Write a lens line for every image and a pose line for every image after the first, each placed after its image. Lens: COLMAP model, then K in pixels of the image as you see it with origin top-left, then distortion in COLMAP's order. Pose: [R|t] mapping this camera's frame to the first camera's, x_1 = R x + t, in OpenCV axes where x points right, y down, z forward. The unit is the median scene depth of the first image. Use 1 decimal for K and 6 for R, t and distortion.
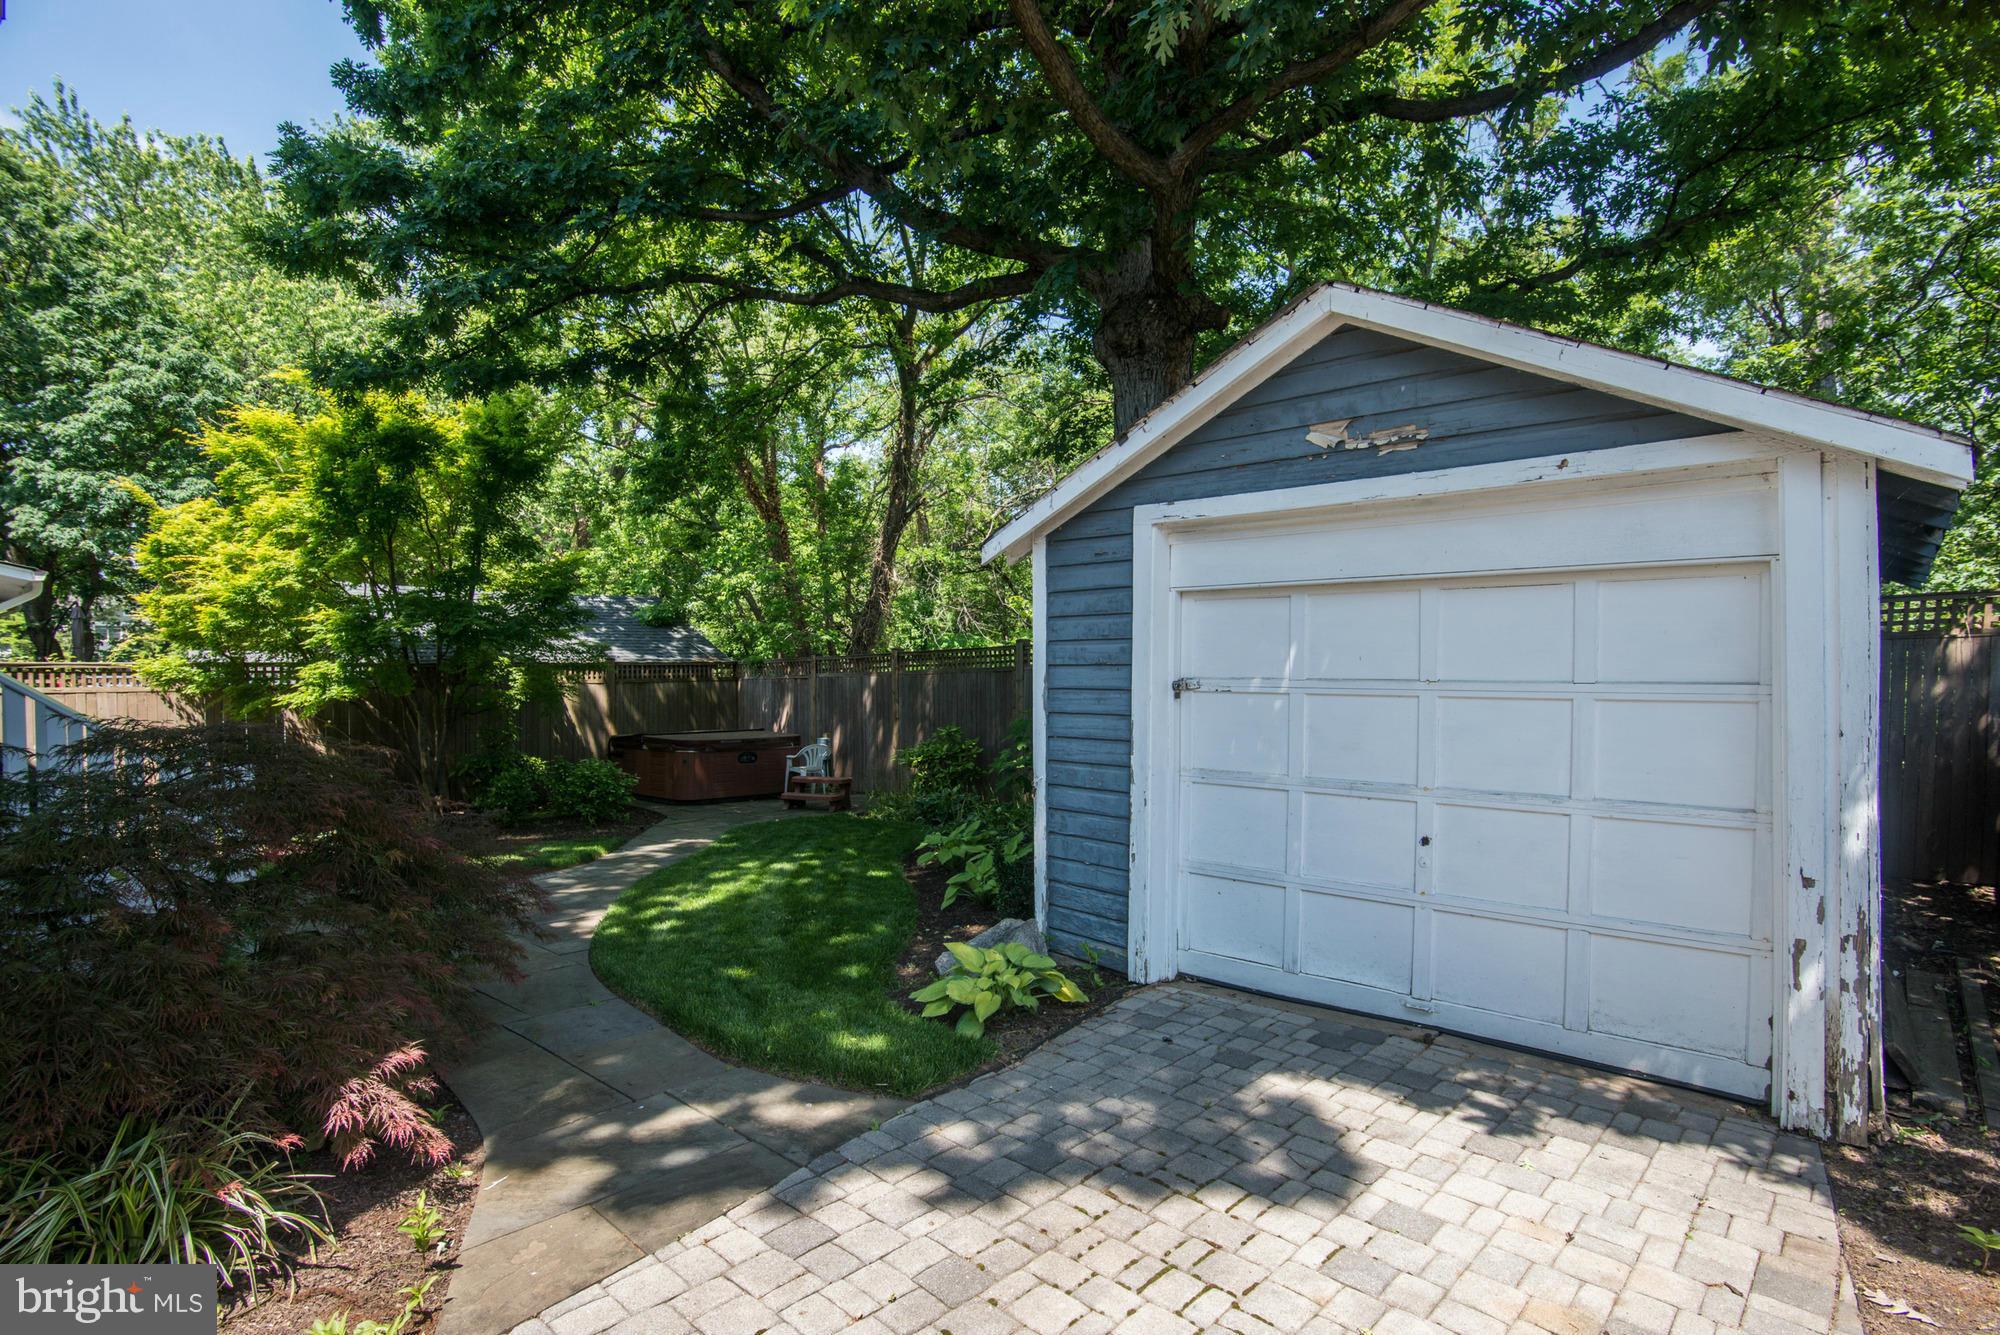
lens RADIAL K [[1045.4, 0, 1000.3], [0, 1045.4, 686.6], [0, 0, 1]] dist [-0.000431, -0.000393]
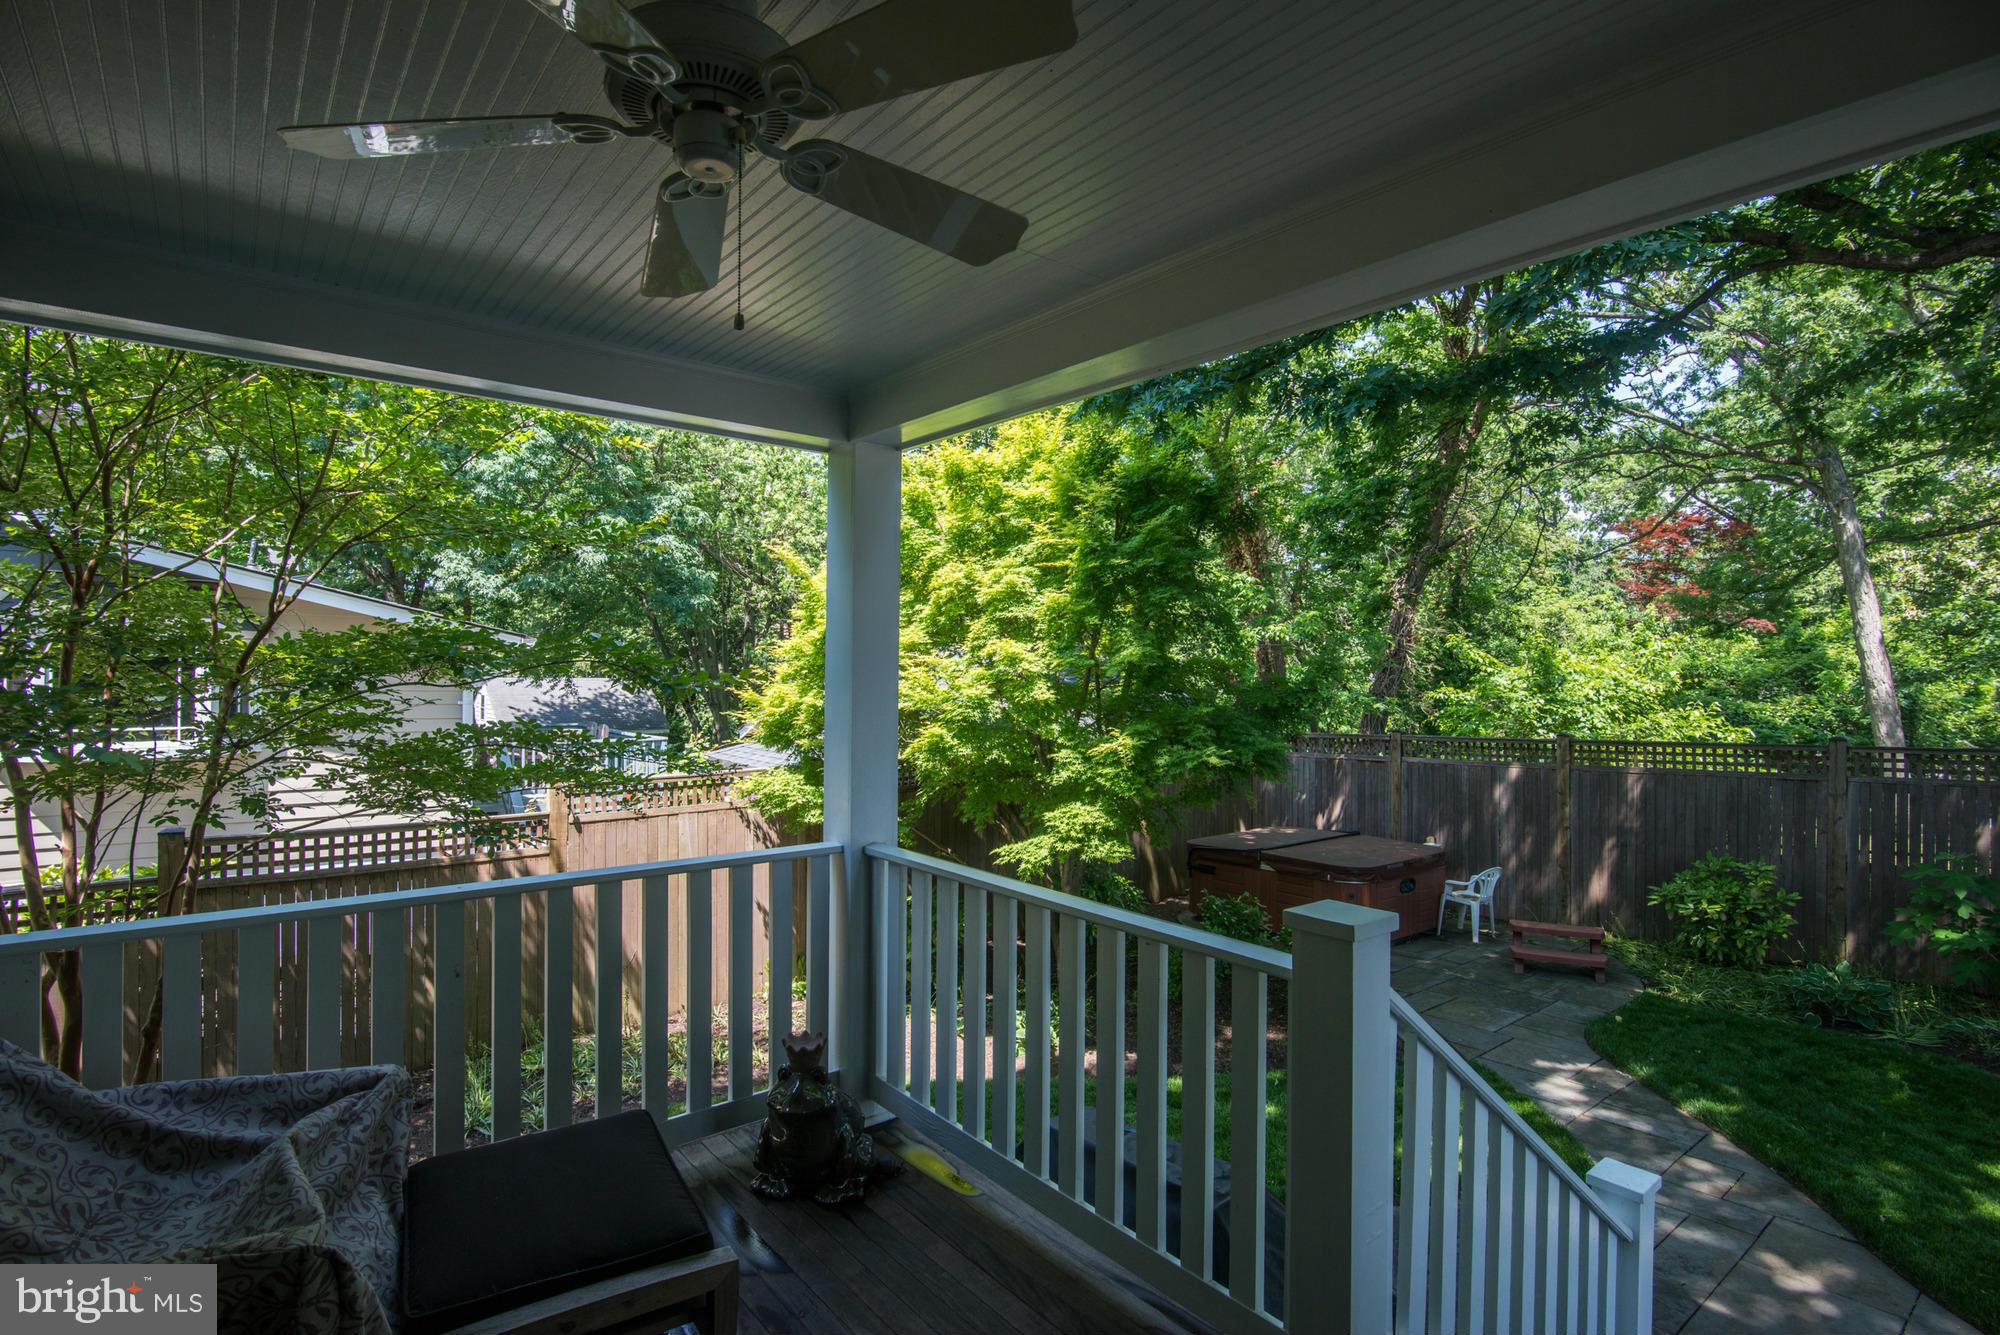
lens RADIAL K [[988.1, 0, 1000.0], [0, 988.1, 667.5], [0, 0, 1]] dist [-0.003963, -0.000372]
pose [[0.995628, 0.005524, -0.093245, -0.456881], [-0.007561, 0.999740, -0.021505, -0.070334], [0.093101, 0.022116, 0.995411, 0.246097]]
